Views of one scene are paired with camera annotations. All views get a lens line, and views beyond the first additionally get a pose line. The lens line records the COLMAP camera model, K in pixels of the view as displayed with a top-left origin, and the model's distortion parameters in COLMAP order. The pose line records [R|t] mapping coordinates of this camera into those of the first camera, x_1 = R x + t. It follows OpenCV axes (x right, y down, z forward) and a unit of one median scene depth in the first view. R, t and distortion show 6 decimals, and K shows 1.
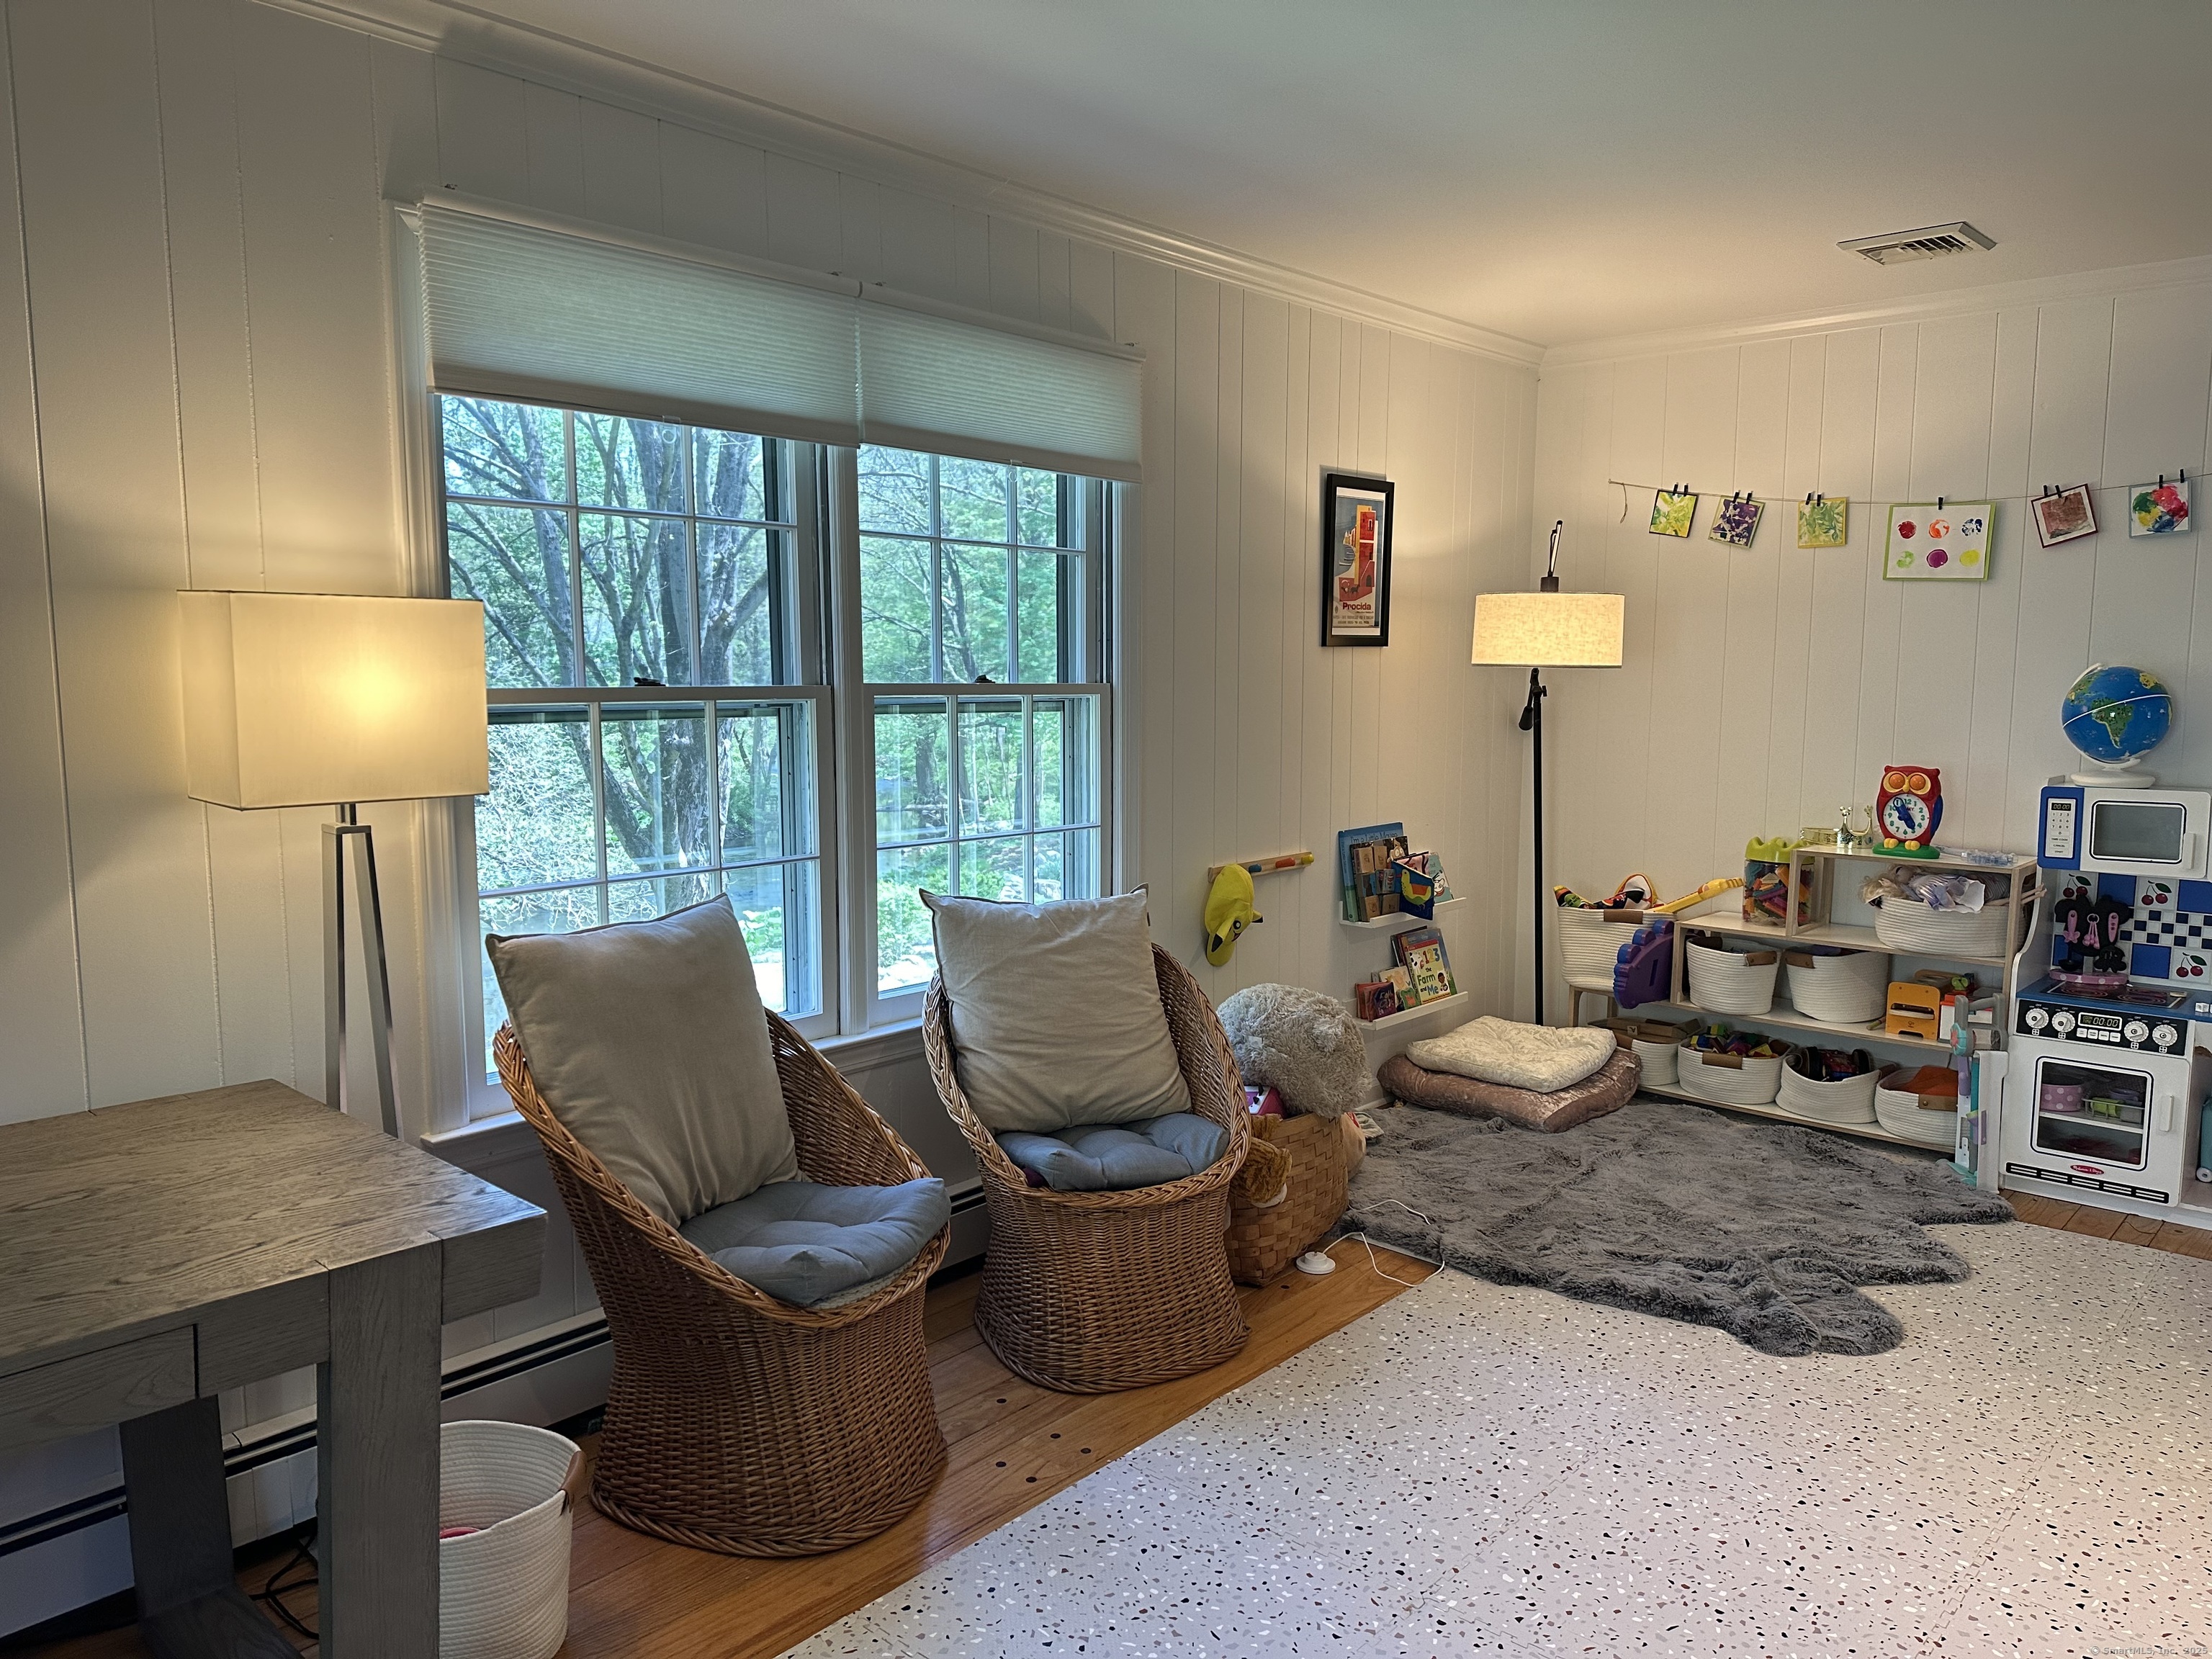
lens RADIAL K [[1523.6, 0, 1103.0], [0, 1523.6, 831.9], [0, 0, 1]] dist [0.034888, -0.061807]
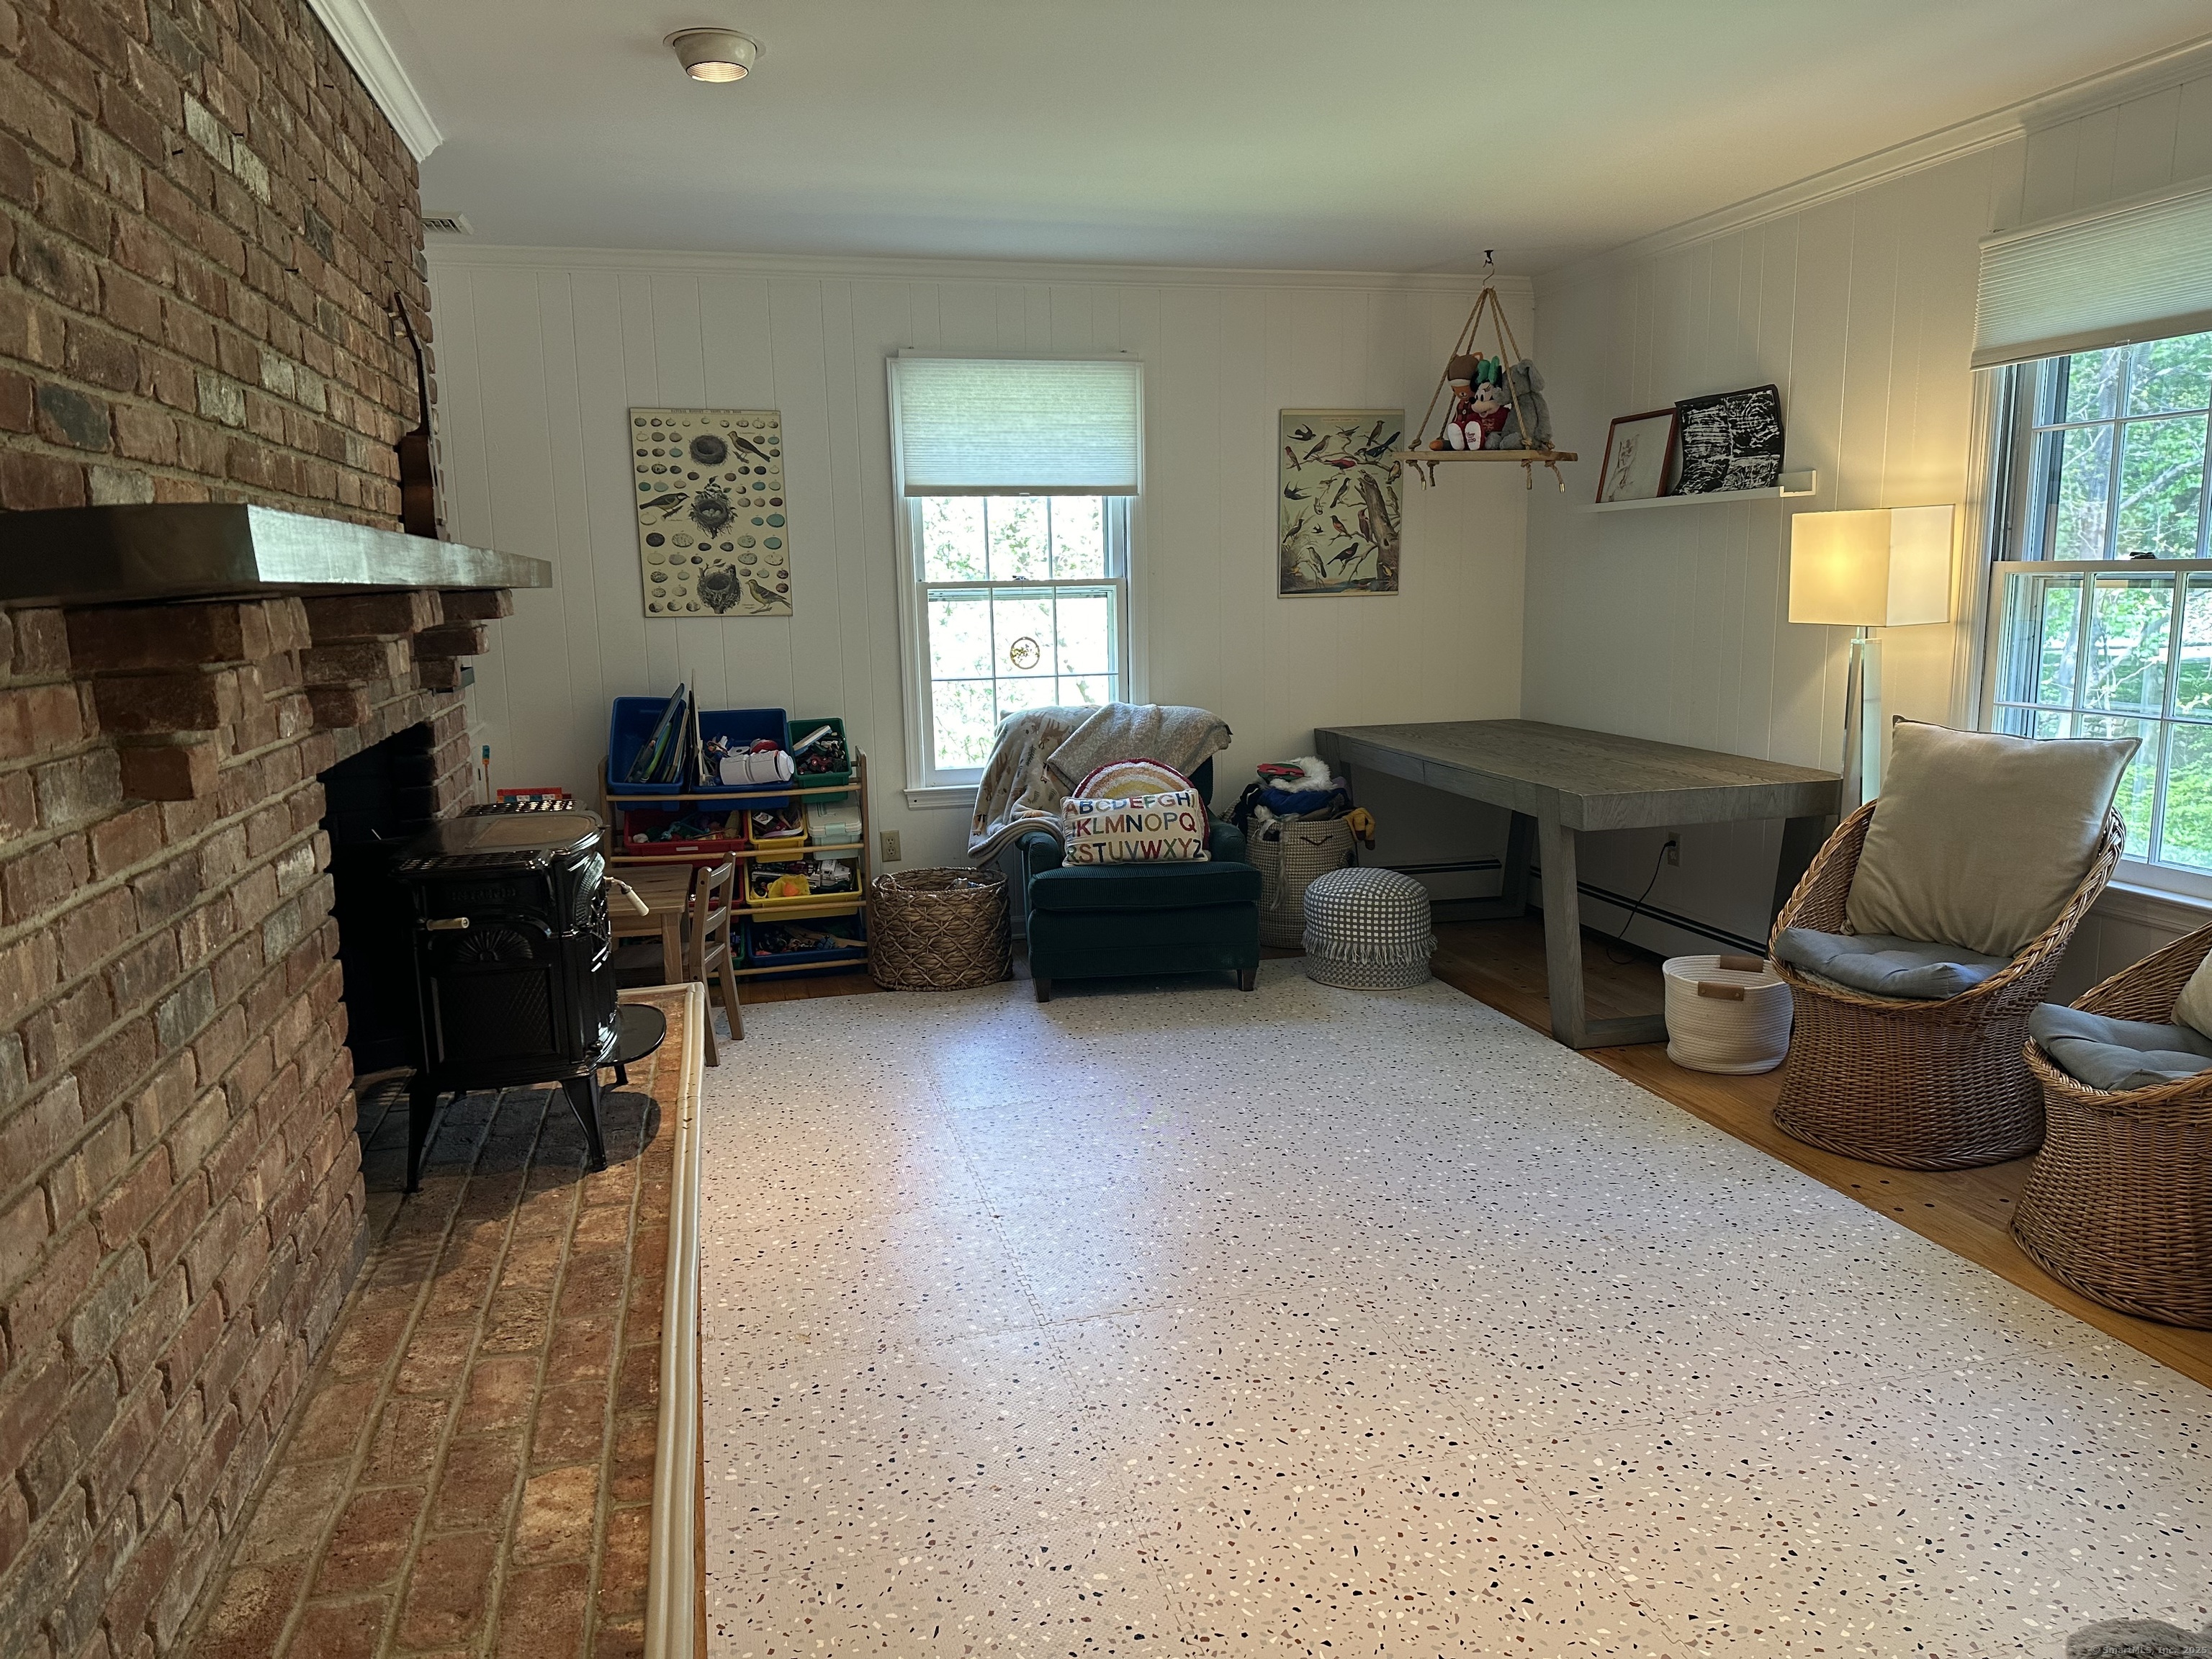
lens RADIAL K [[1523.6, 0, 1106.0], [0, 1523.6, 830.6], [0, 0, 1]] dist [0.034888, -0.061807]
pose [[-0.535292, 0.161694, -0.829046, 1.267470], [-0.060132, 0.971721, 0.228347, -0.121568], [0.842524, 0.172084, -0.510431, 1.033803]]
